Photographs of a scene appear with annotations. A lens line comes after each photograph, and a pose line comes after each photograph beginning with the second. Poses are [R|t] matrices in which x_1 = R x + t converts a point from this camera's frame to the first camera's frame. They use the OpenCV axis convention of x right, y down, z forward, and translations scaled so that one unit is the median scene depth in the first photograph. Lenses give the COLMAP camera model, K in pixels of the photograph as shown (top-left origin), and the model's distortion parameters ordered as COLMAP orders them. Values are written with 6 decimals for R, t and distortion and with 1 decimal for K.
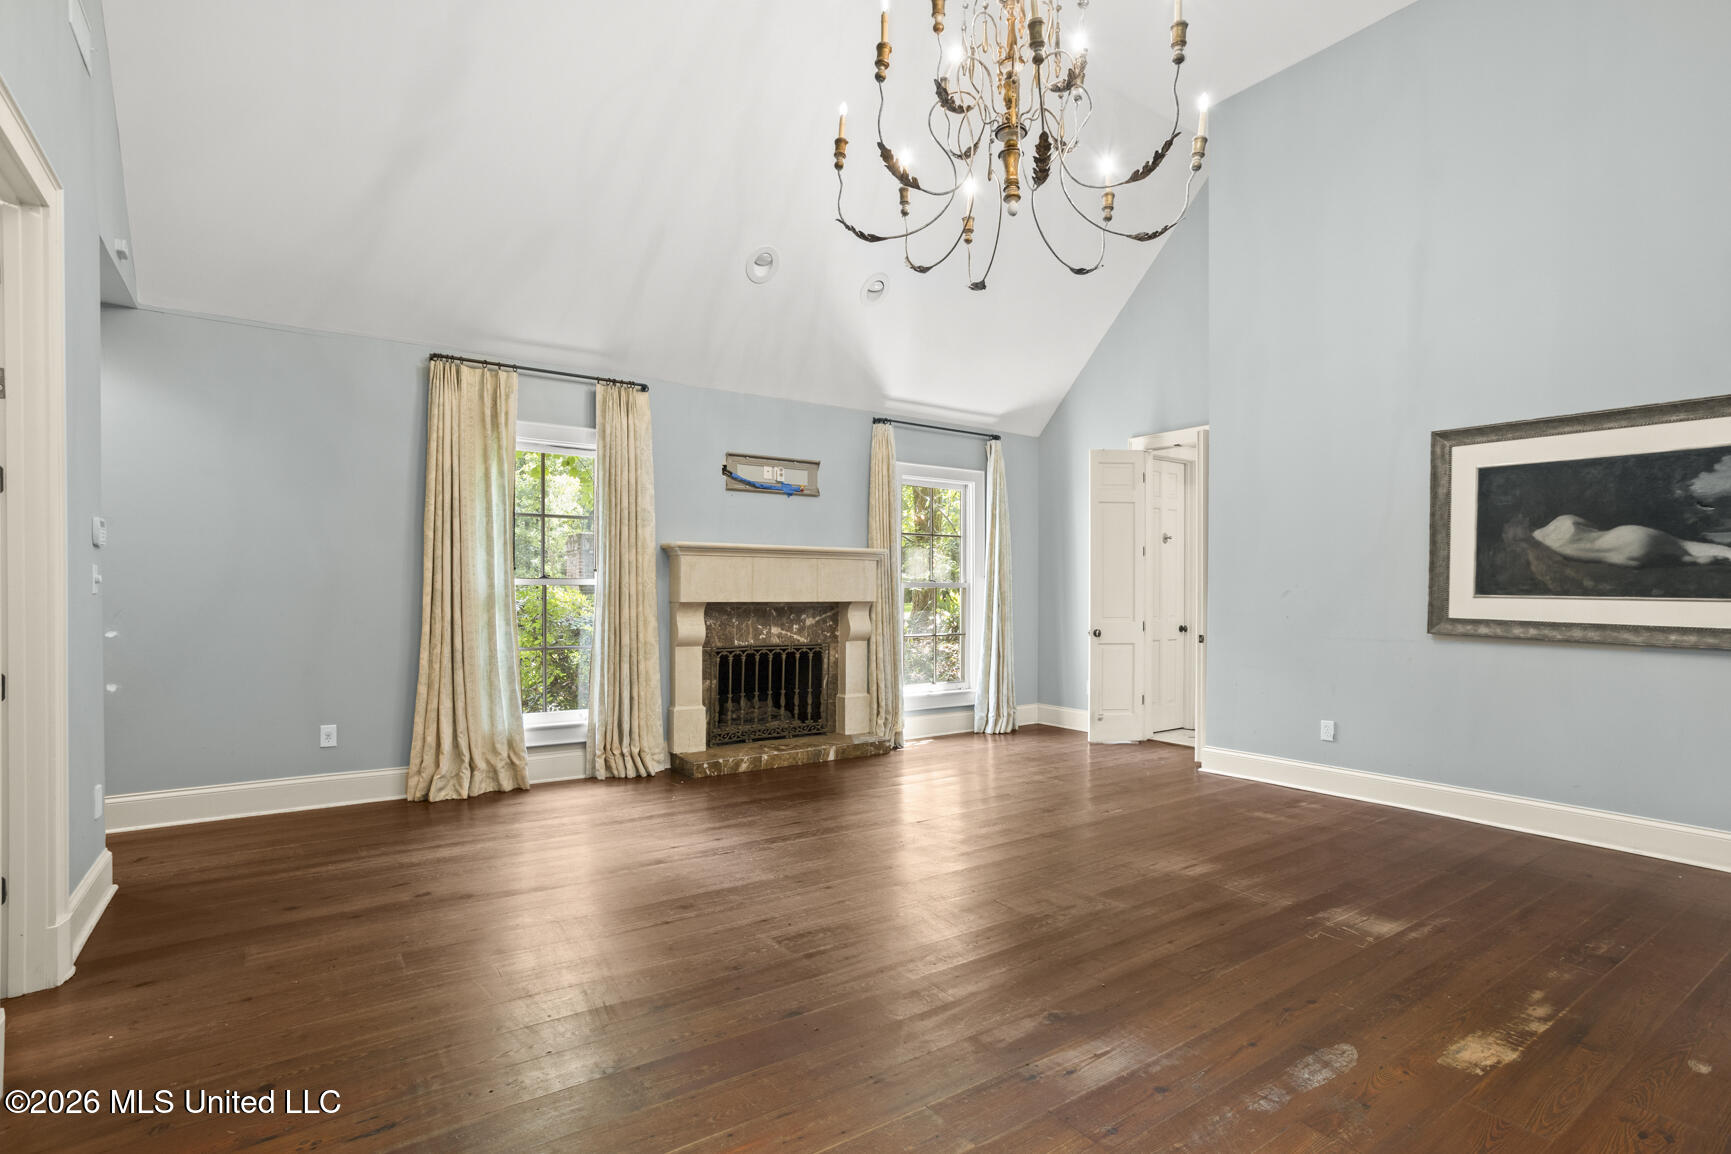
lens RADIAL K [[852.9, 0, 854.9], [0, 852.9, 582.4], [0, 0, 1]] dist [-0.063933, 0.041142]
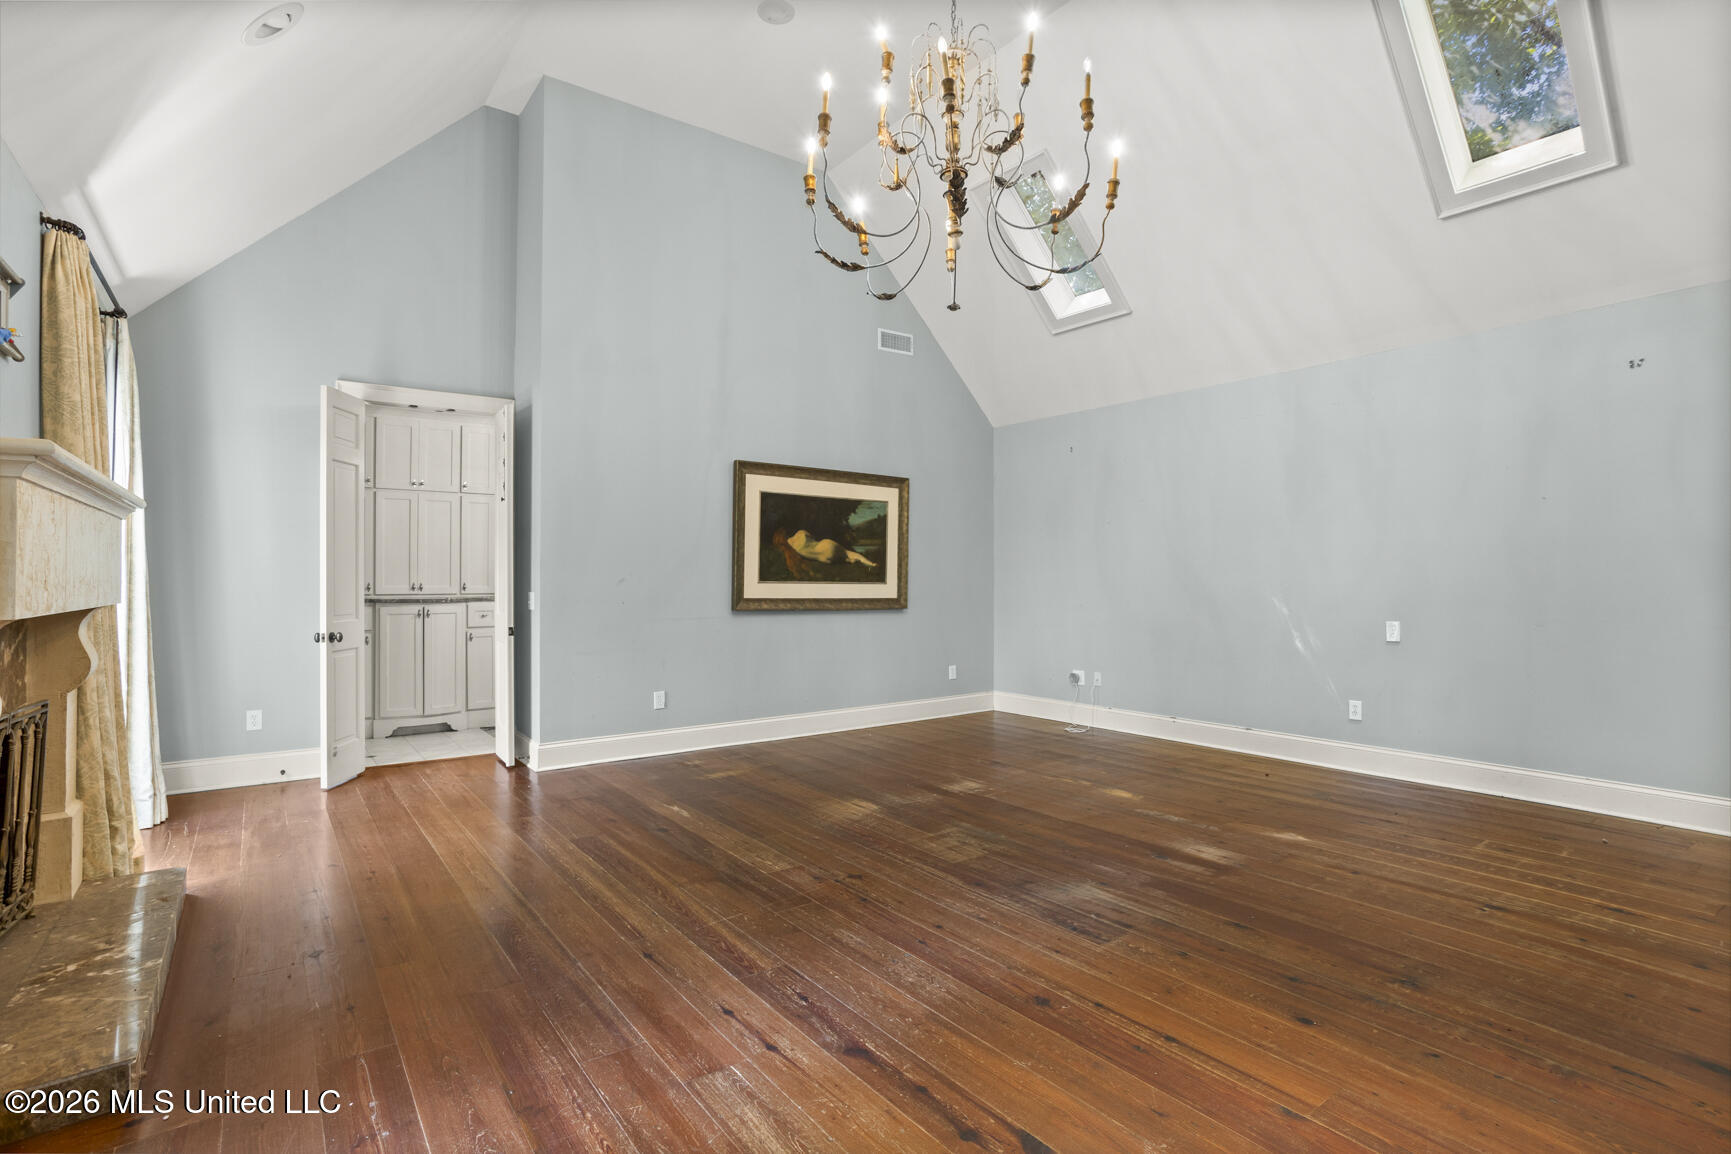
lens RADIAL K [[852.9, 0, 854.9], [0, 852.9, 582.4], [0, 0, 1]] dist [-0.063933, 0.041142]
pose [[-0.035733, -0.011589, 0.999294, -0.761428], [-0.008264, 0.999902, 0.011301, -0.001342], [-0.999327, -0.007855, -0.035825, 0.959694]]
